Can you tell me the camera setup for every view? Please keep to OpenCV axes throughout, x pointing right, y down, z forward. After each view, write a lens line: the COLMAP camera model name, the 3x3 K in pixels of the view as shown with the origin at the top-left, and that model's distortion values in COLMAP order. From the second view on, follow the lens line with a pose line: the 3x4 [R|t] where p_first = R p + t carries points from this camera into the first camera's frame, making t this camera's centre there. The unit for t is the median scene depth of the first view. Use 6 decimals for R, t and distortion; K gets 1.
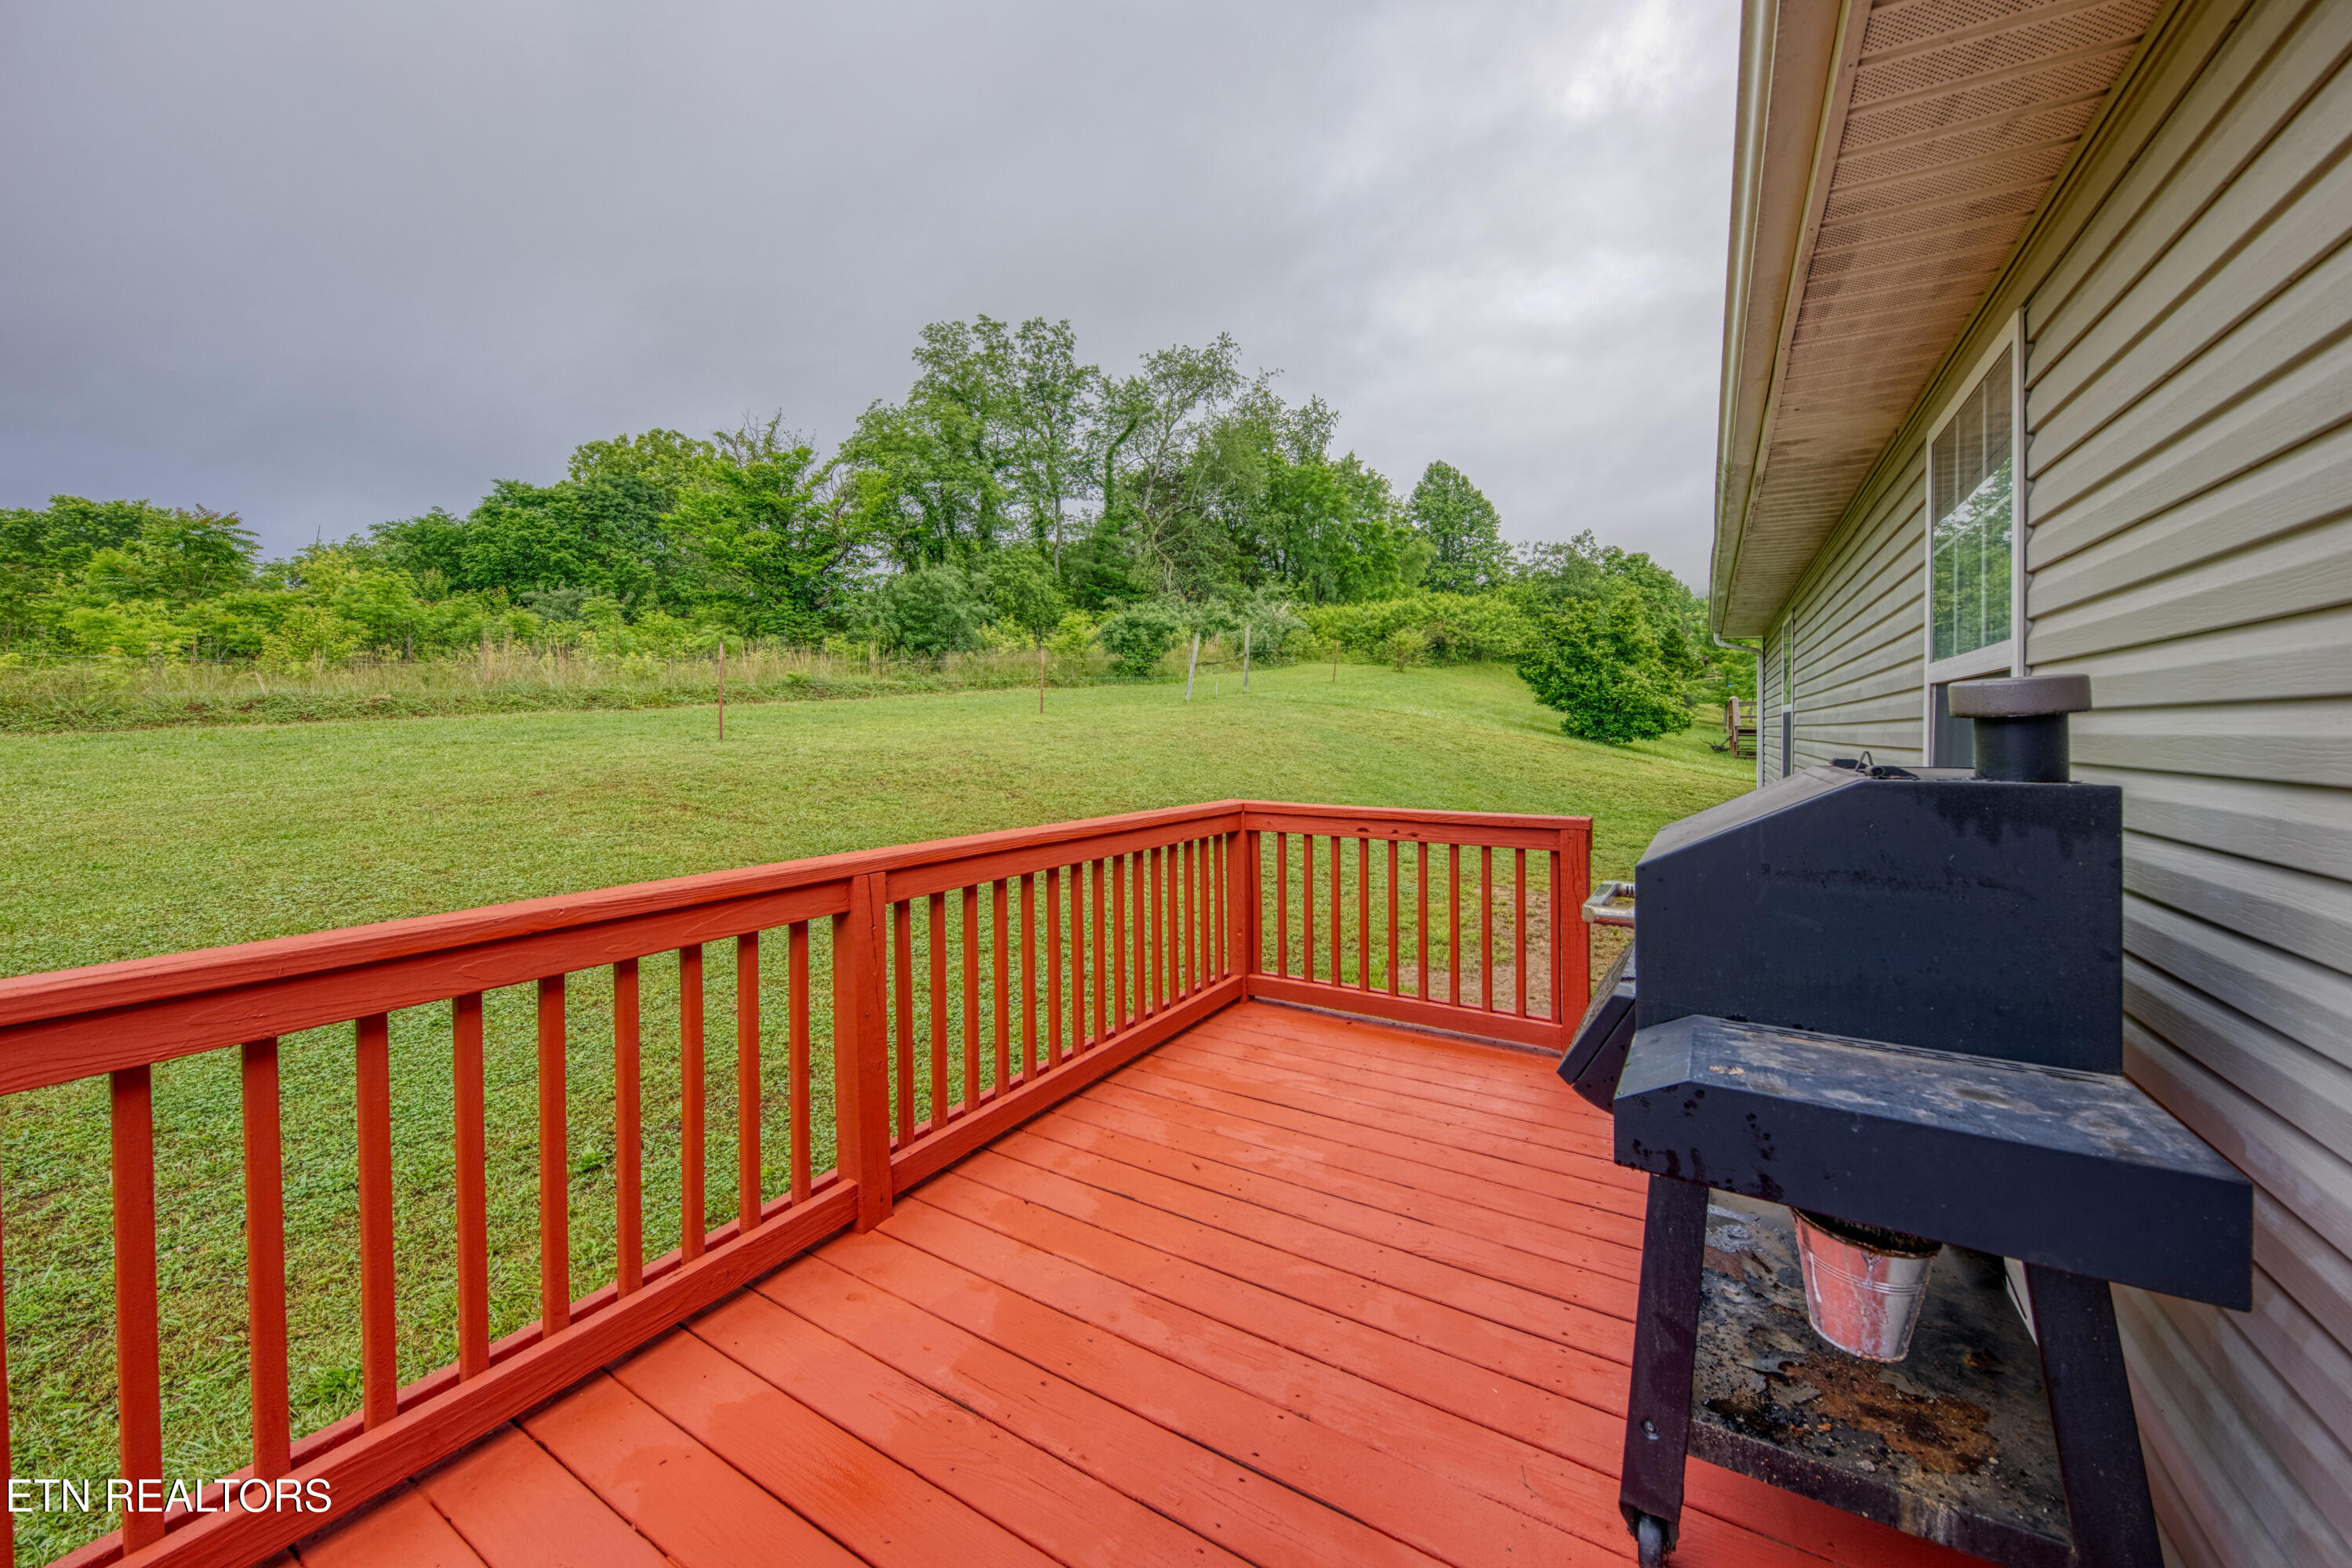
lens RADIAL K [[840.7, 0, 1207.3], [0, 840.7, 767.6], [0, 0, 1]] dist [0.000007, -0.000080]
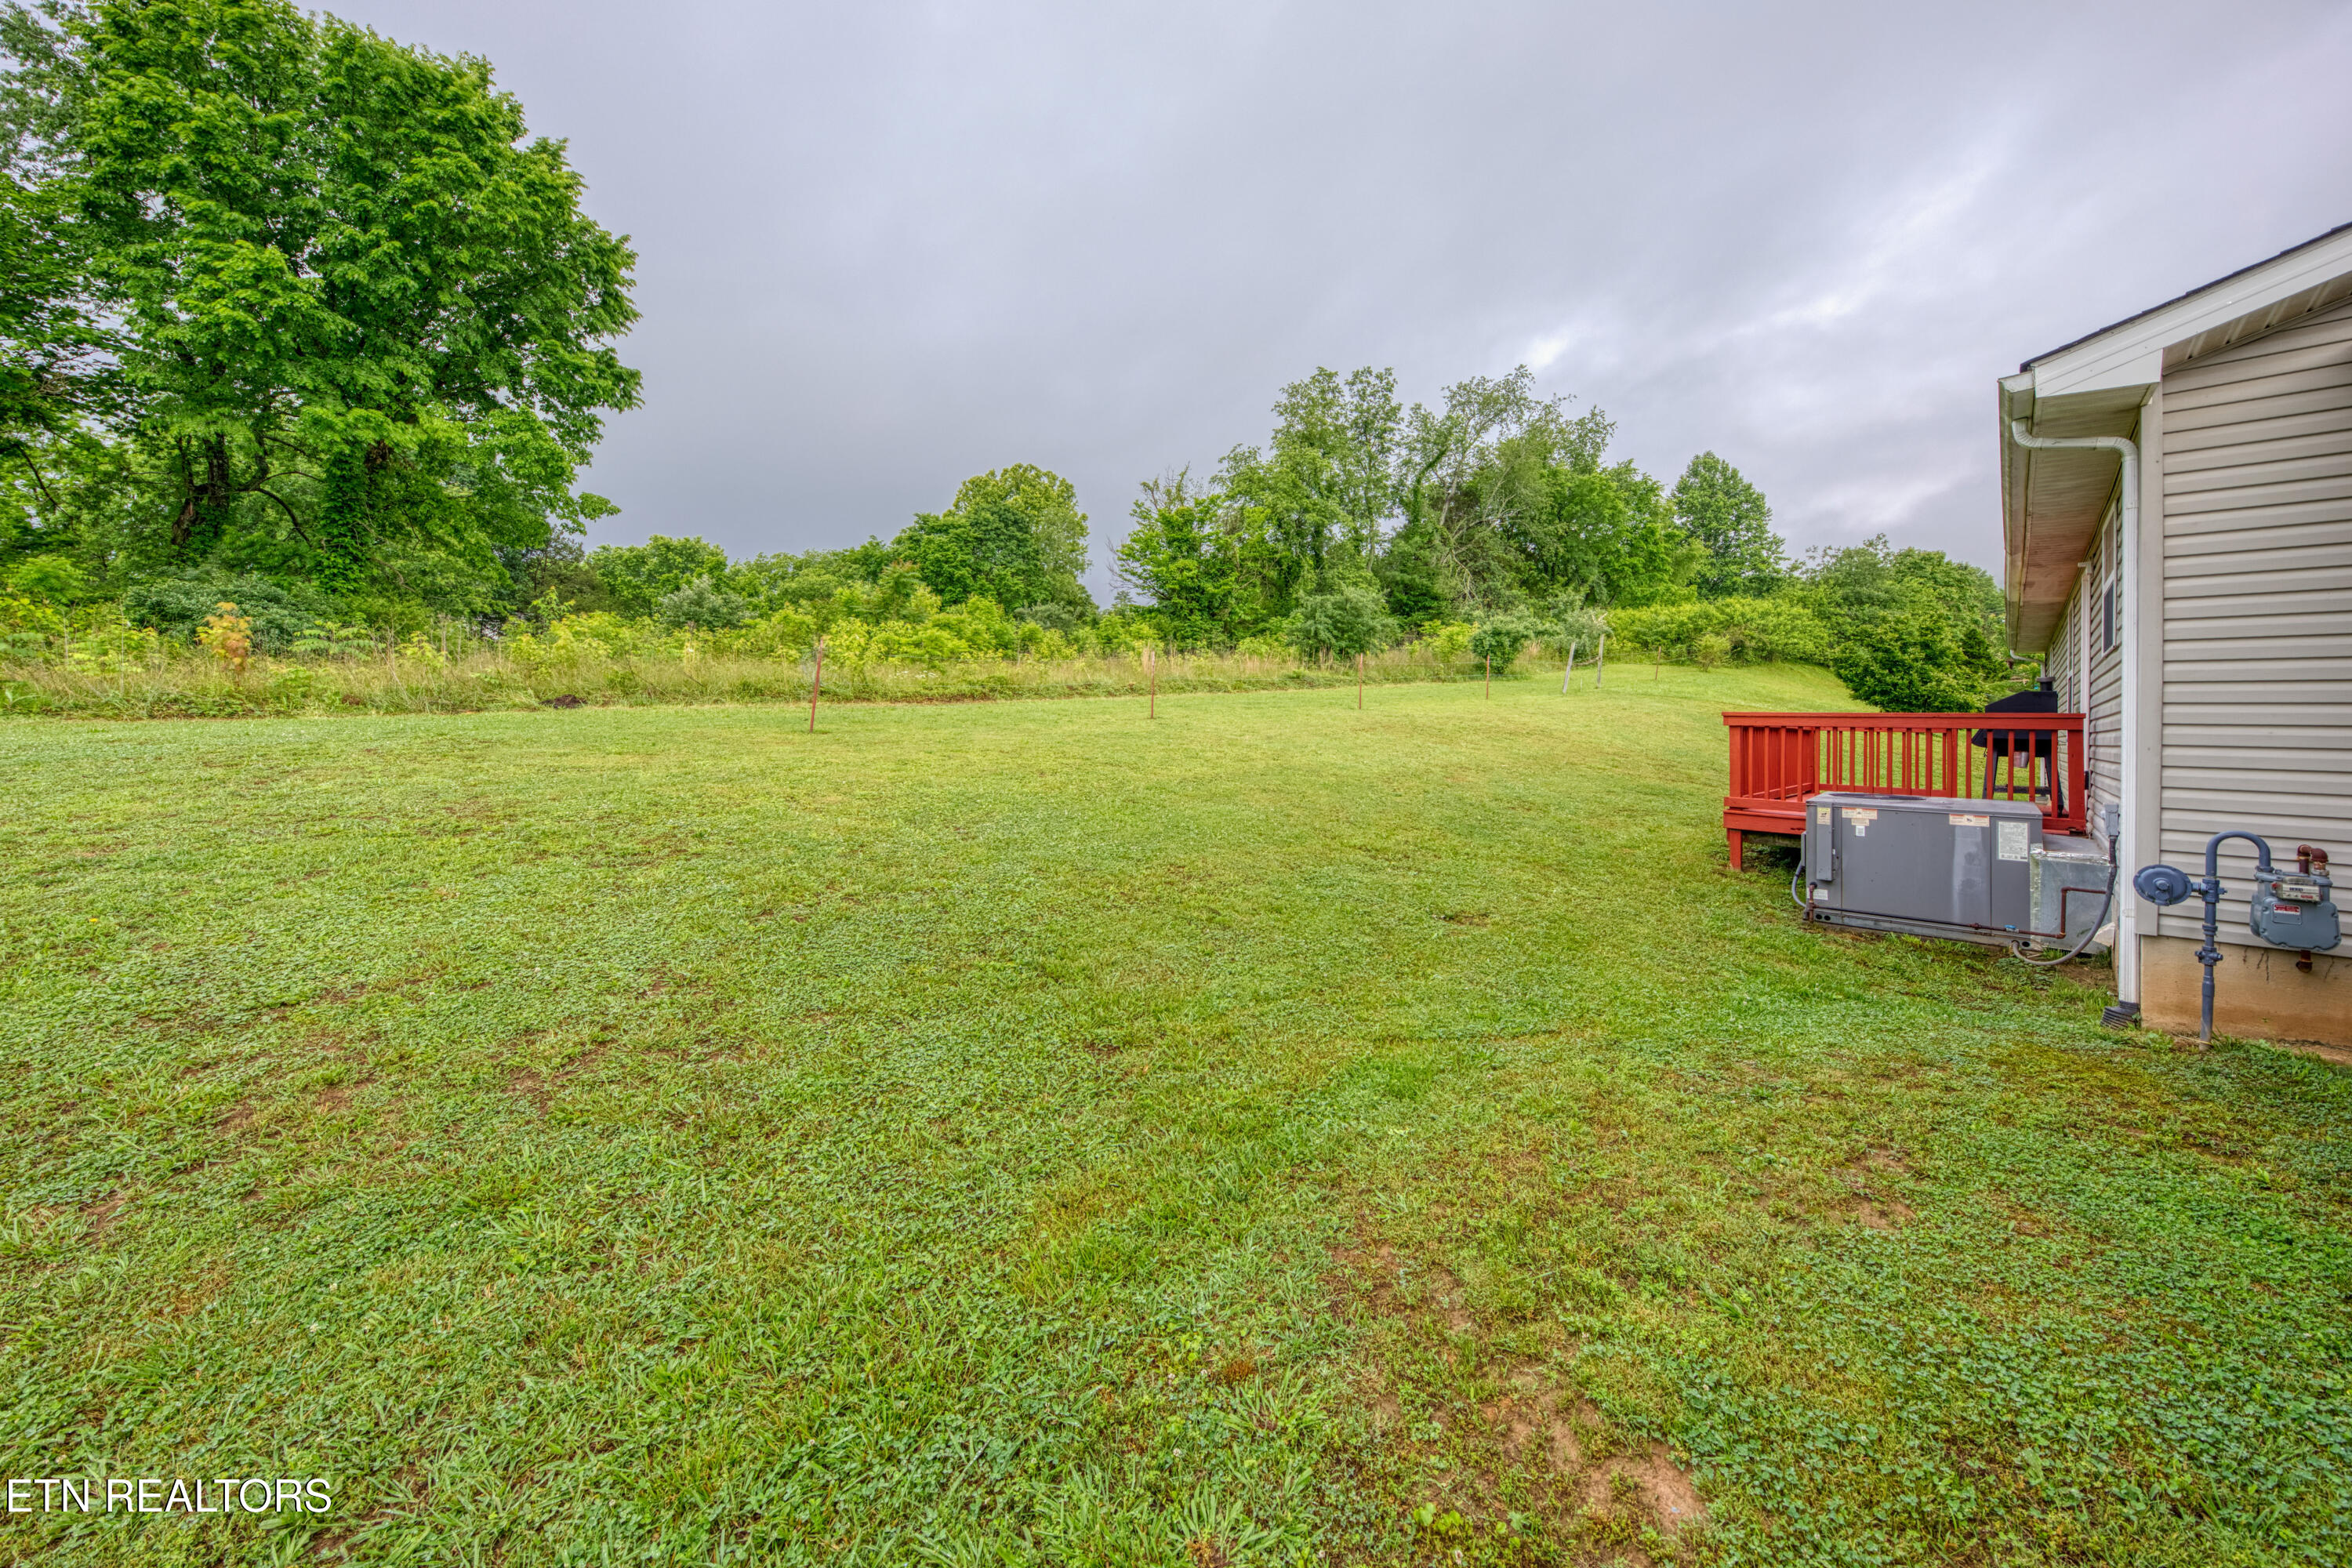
lens RADIAL K [[997.7, 0, 1176.9], [0, 997.7, 748.0], [0, 0, 1]] dist [0.015134, -0.021422]
pose [[0.986274, 0.019184, -0.164000, -0.213846], [-0.024780, 0.999176, -0.032141, 0.042052], [0.163249, 0.035764, 0.985937, -0.373999]]
